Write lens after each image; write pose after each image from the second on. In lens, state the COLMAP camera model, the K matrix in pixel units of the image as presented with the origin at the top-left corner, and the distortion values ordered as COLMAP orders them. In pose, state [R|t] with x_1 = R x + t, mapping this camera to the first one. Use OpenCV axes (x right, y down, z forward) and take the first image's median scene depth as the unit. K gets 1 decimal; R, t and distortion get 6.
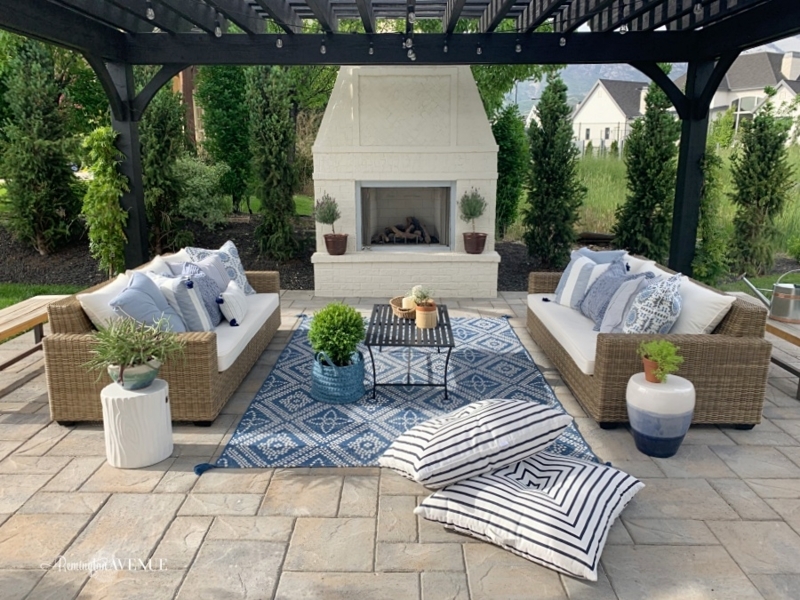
lens RADIAL K [[624.8, 0, 399.8], [0, 624.8, 299.5], [0, 0, 1]] dist [-0.016322, -0.014751]
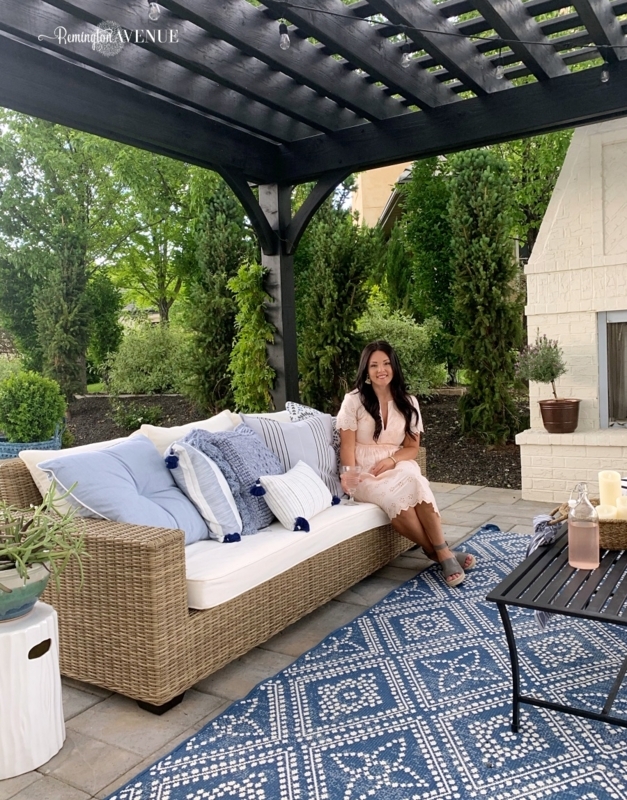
lens RADIAL K [[672.4, 0, 310.4], [0, 672.4, 403.7], [0, 0, 1]] dist [0.010900, -0.011762]
pose [[0.831627, -0.004160, -0.555319, 0.058789], [-0.084069, 0.987504, -0.133296, 0.007664], [0.548934, 0.157537, 0.820886, 0.312871]]
